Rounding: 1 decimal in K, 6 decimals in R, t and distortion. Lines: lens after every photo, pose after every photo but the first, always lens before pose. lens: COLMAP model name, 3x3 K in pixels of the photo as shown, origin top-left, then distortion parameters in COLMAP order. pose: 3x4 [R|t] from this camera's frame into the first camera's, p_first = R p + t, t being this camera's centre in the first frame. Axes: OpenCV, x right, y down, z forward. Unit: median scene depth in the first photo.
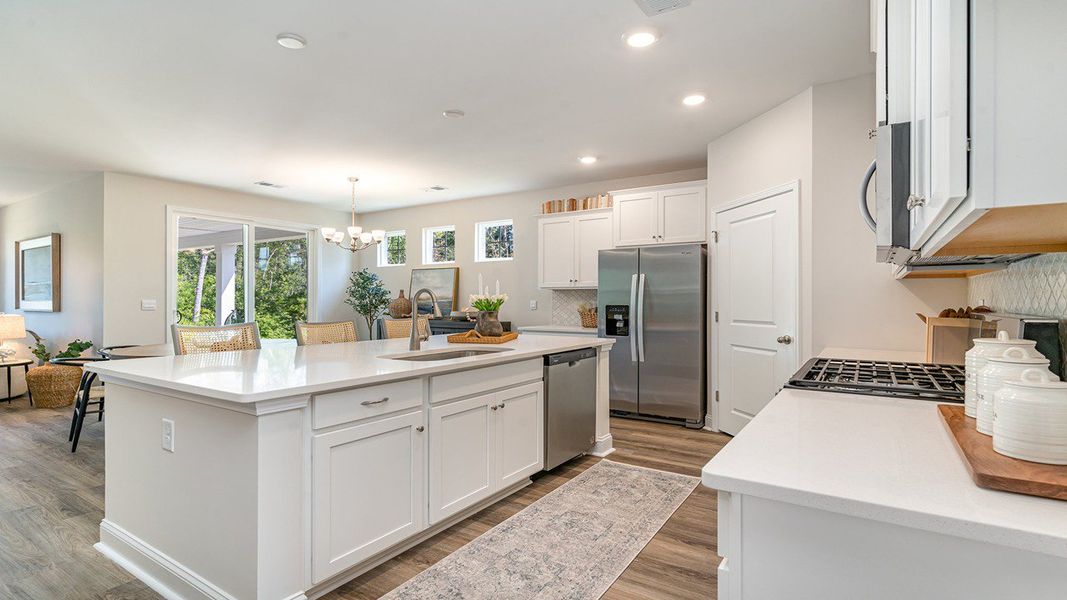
lens RADIAL K [[517.0, 0, 523.7], [0, 517.0, 302.0], [0, 0, 1]] dist [0.013990, -0.001654]
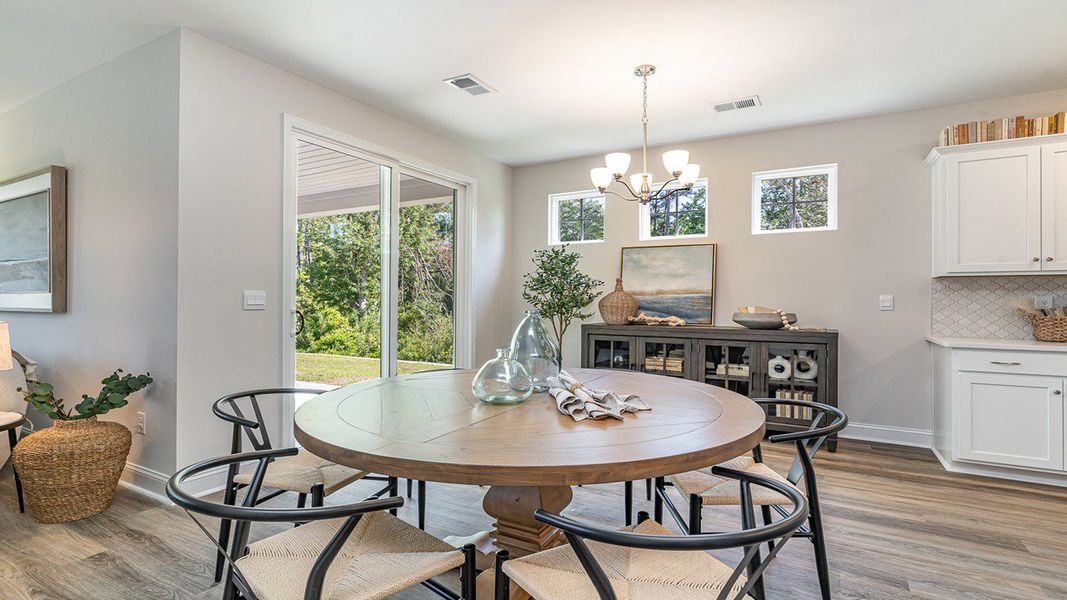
lens RADIAL K [[517.0, 0, 539.2], [0, 517.0, 300.4], [0, 0, 1]] dist [0.013990, -0.001654]
pose [[0.997389, 0.003118, 0.072155, -0.444869], [-0.002960, 0.999993, -0.002285, 0.005762], [-0.072162, 0.002065, 0.997391, 0.431541]]
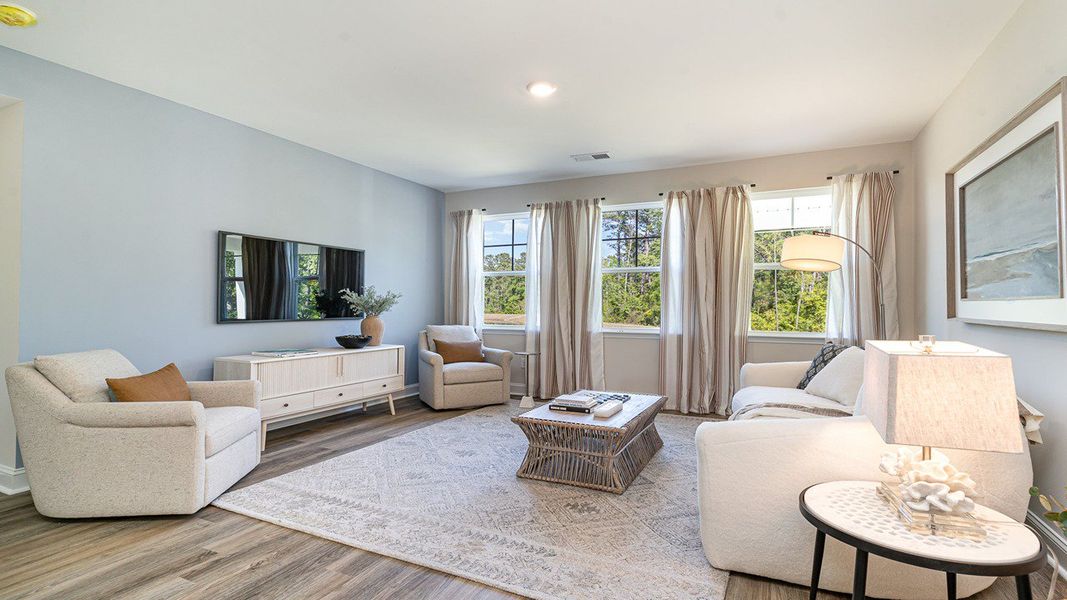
lens RADIAL K [[517.0, 0, 530.1], [0, 517.0, 295.4], [0, 0, 1]] dist [0.013990, -0.001654]
pose [[0.142224, -0.018323, -0.989665, -0.647975], [0.000851, 0.999831, -0.018389, 0.001716], [0.989834, 0.001773, 0.142216, 0.648861]]
